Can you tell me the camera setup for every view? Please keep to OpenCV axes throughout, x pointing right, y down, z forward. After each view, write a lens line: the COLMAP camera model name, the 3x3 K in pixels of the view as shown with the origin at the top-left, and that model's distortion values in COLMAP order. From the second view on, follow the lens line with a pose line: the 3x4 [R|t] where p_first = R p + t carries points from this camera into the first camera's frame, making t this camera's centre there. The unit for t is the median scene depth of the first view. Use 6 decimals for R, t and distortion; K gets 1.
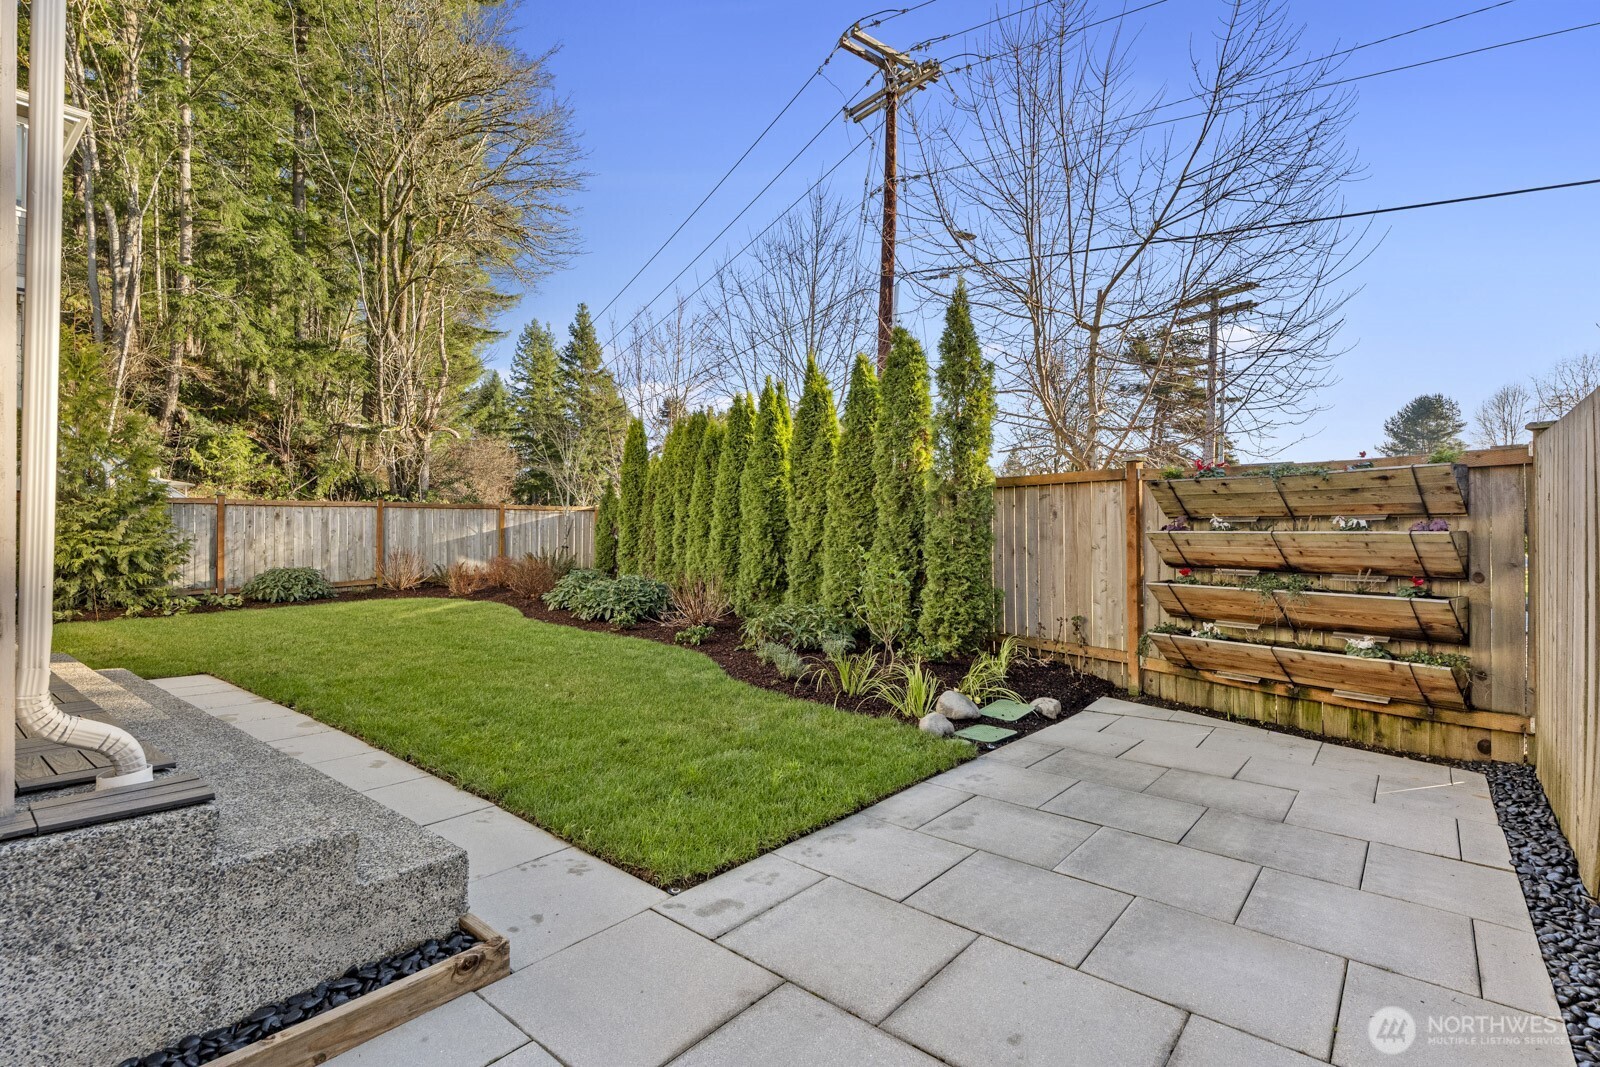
lens RADIAL K [[744.7, 0, 800.0], [0, 744.7, 533.5], [0, 0, 1]] dist [0.003425, 0.001013]
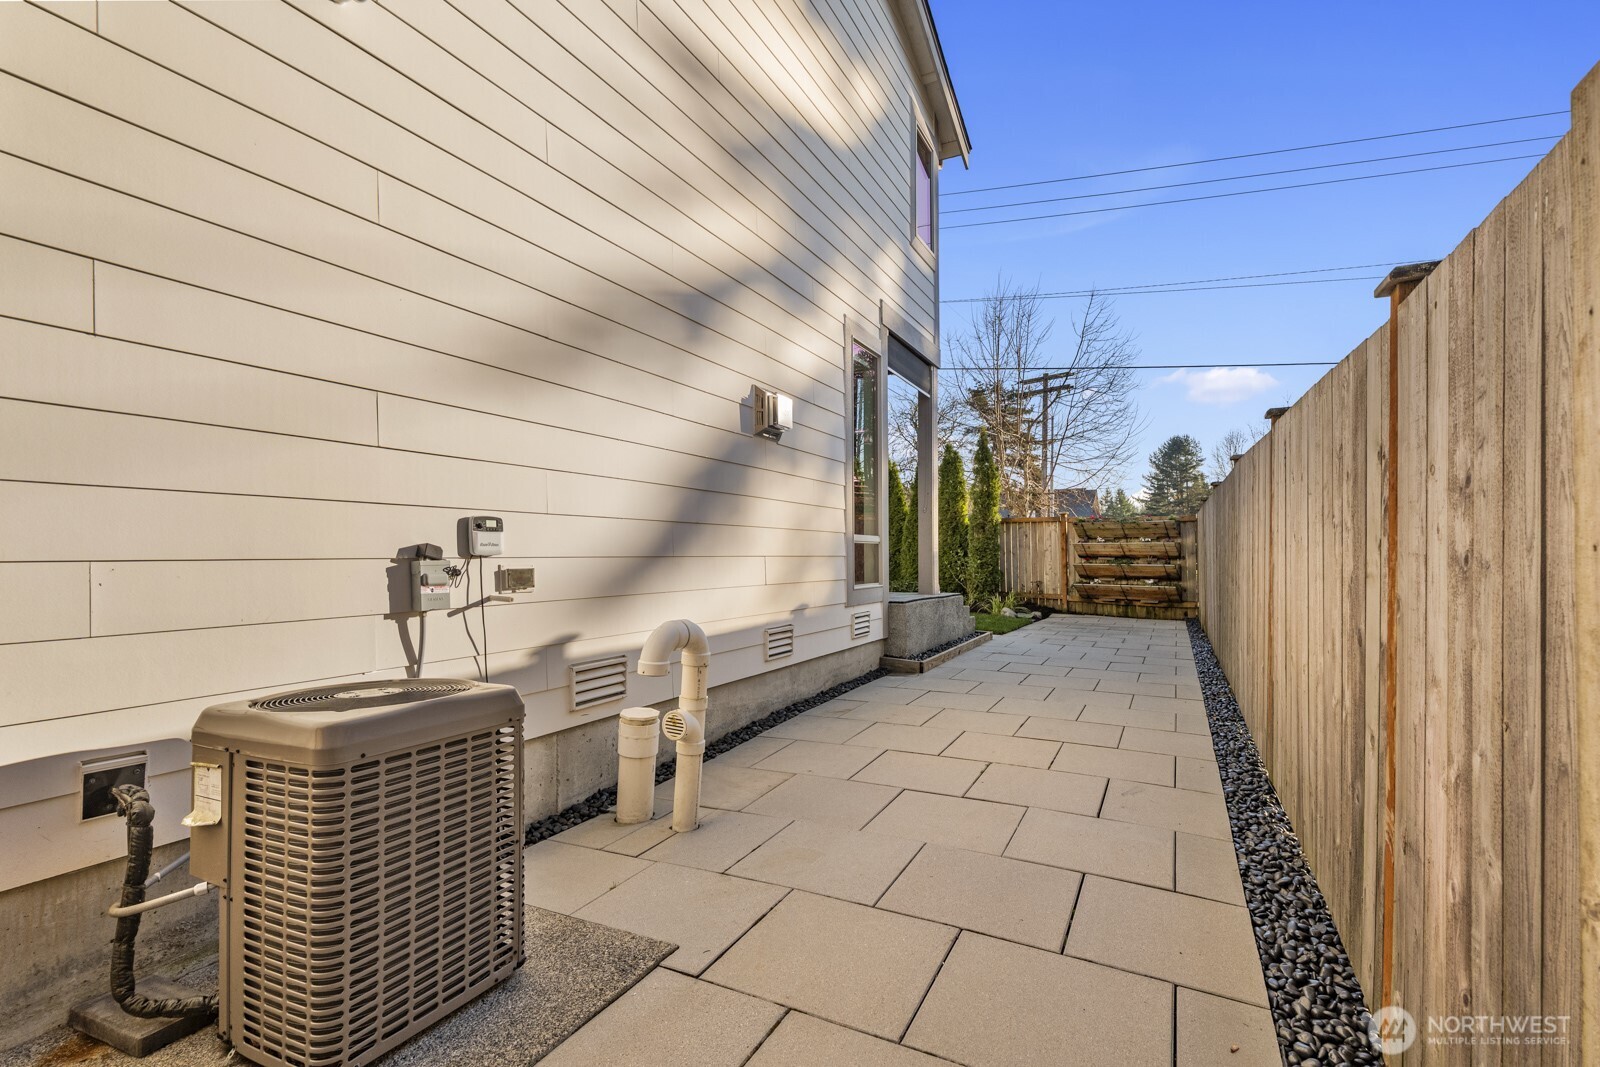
lens RADIAL K [[744.7, 0, 800.0], [0, 744.7, 533.5], [0, 0, 1]] dist [0.003425, 0.001013]
pose [[0.974729, -0.000535, 0.223388, -1.030449], [0.005232, 0.999778, -0.020434, 0.011660], [-0.223327, 0.021086, 0.974515, -1.286820]]
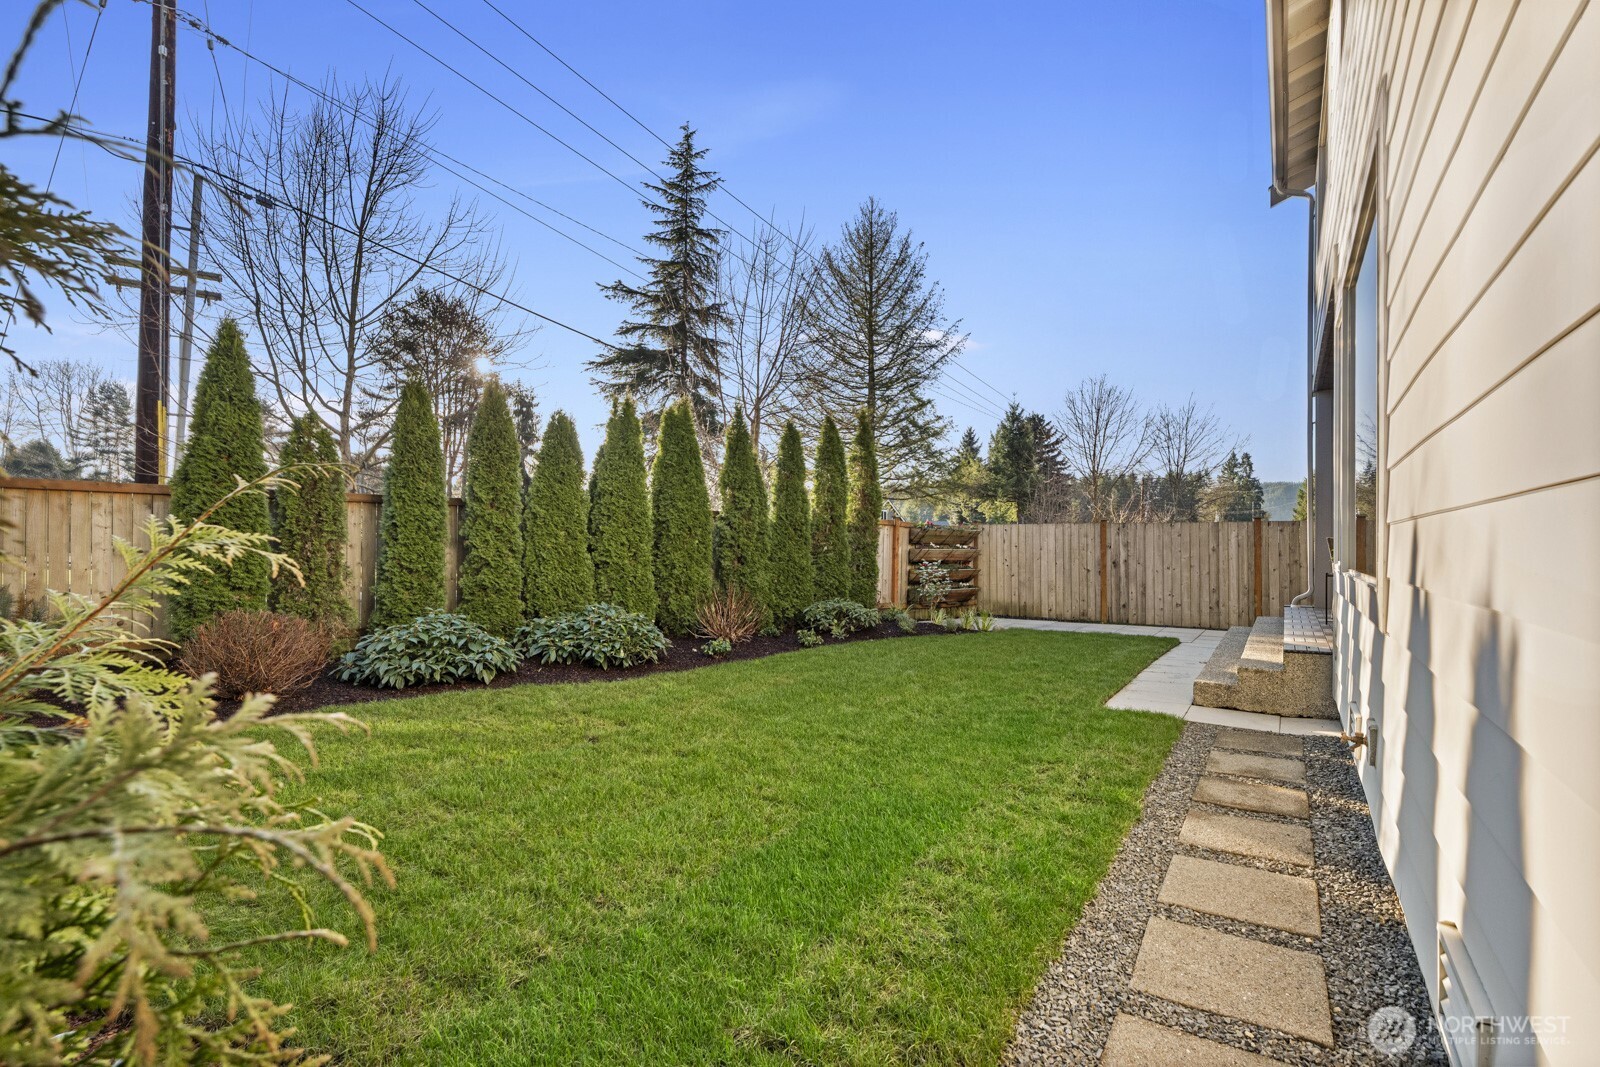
lens RADIAL K [[744.7, 0, 800.0], [0, 744.7, 533.5], [0, 0, 1]] dist [0.003425, 0.001013]
pose [[-0.116178, 0.009422, 0.993184, -2.004005], [-0.011358, 0.999877, -0.010815, -0.023355], [-0.993164, -0.012537, -0.116056, 1.768505]]
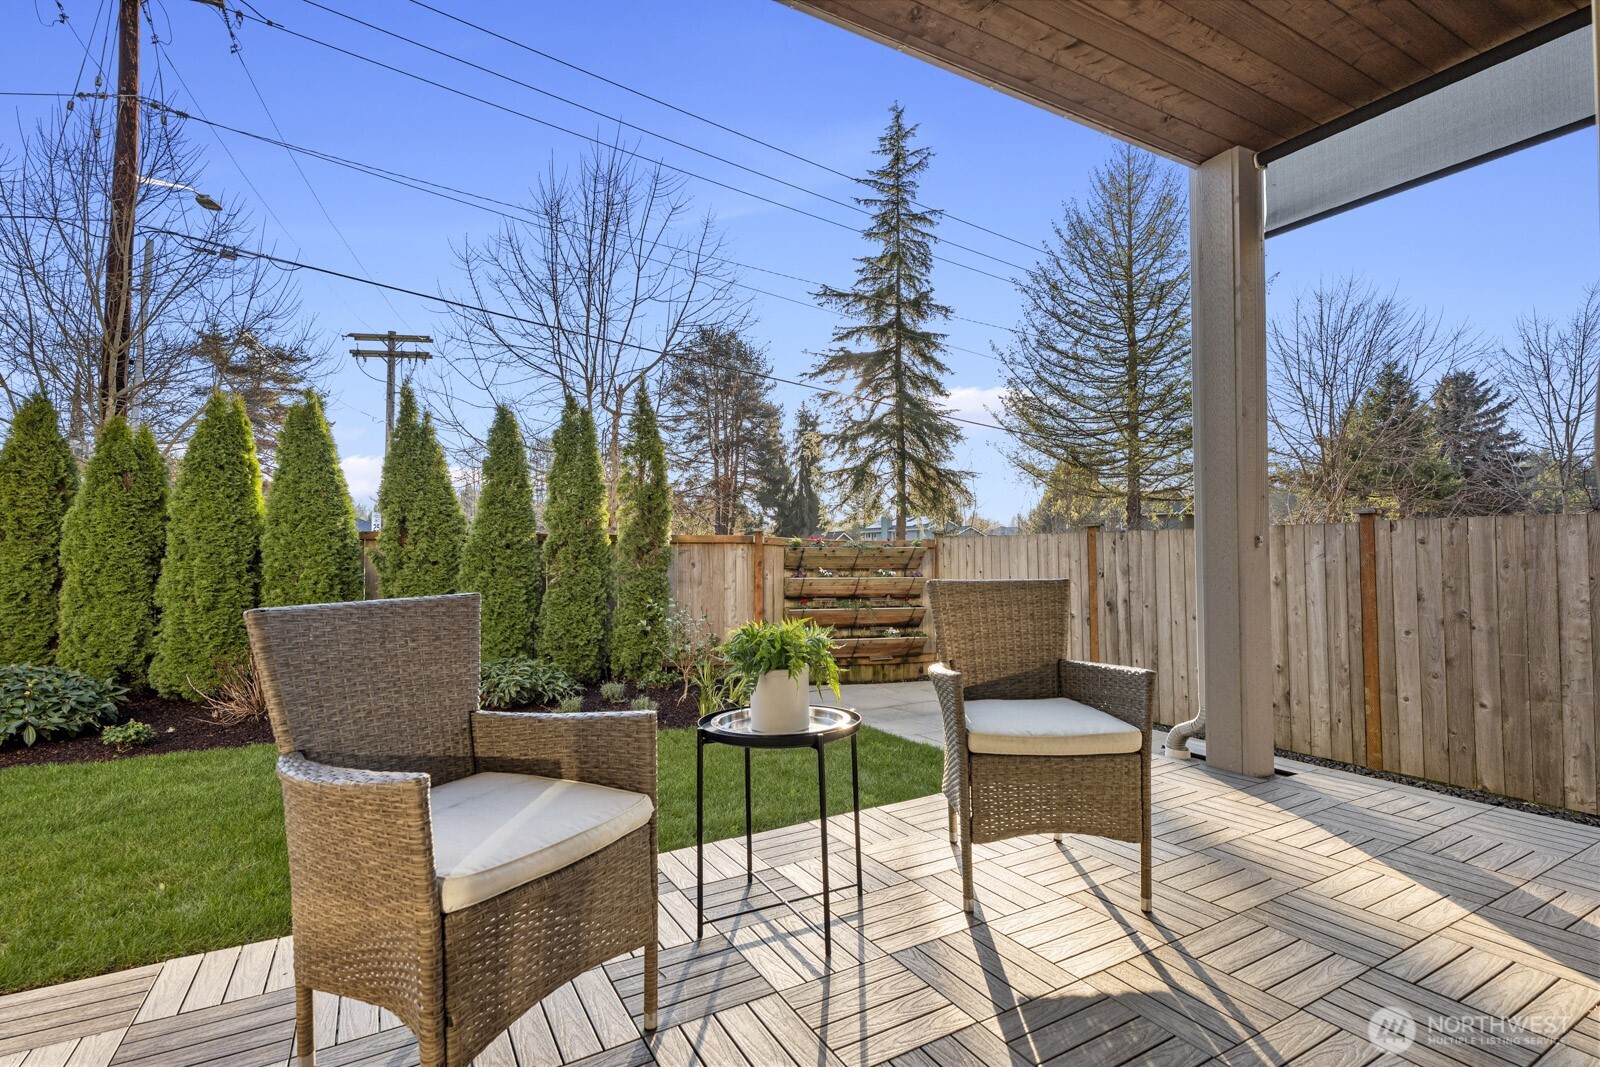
lens RADIAL K [[744.7, 0, 800.0], [0, 744.7, 533.5], [0, 0, 1]] dist [0.003425, 0.001013]
pose [[0.349114, 0.021775, 0.936827, -1.097060], [0.002696, 0.999703, -0.024241, -0.063465], [-0.937076, 0.010989, 0.348951, 0.438556]]
